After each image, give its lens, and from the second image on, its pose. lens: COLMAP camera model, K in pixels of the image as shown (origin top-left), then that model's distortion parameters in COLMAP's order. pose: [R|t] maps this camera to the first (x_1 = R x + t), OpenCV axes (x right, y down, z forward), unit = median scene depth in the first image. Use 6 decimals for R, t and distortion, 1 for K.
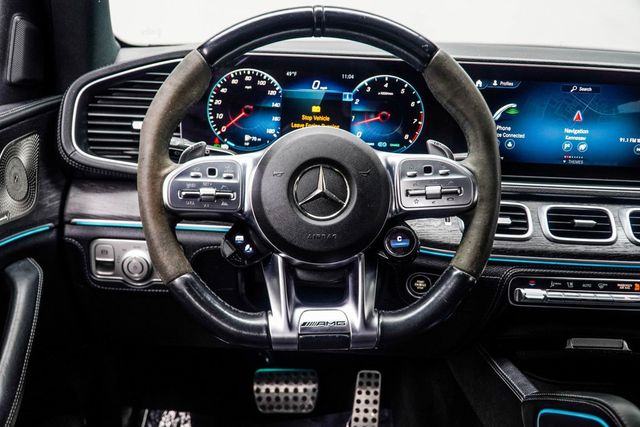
lens RADIAL K [[677.0, 0, 320.0], [0, 677.0, 213.5], [0, 0, 1]] dist [0.116244, -0.305943]
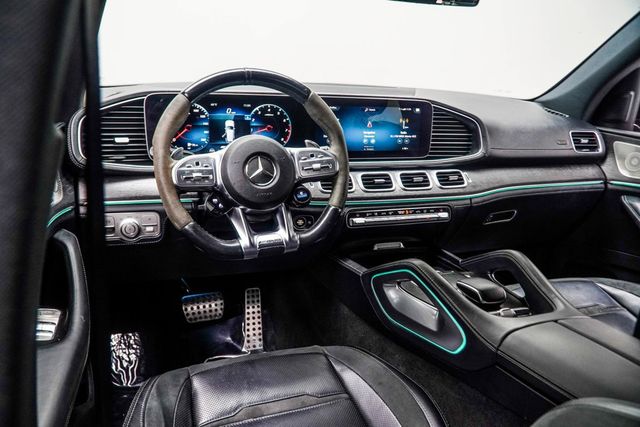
lens RADIAL K [[510.1, 0, 320.0], [0, 510.1, 213.5], [0, 0, 1]] dist [-0.002554, -0.000971]
pose [[0.937105, -0.094717, 0.335952, -0.255677], [0.086096, 0.995463, 0.040502, 0.032818], [-0.338264, -0.009030, 0.941008, -0.277408]]
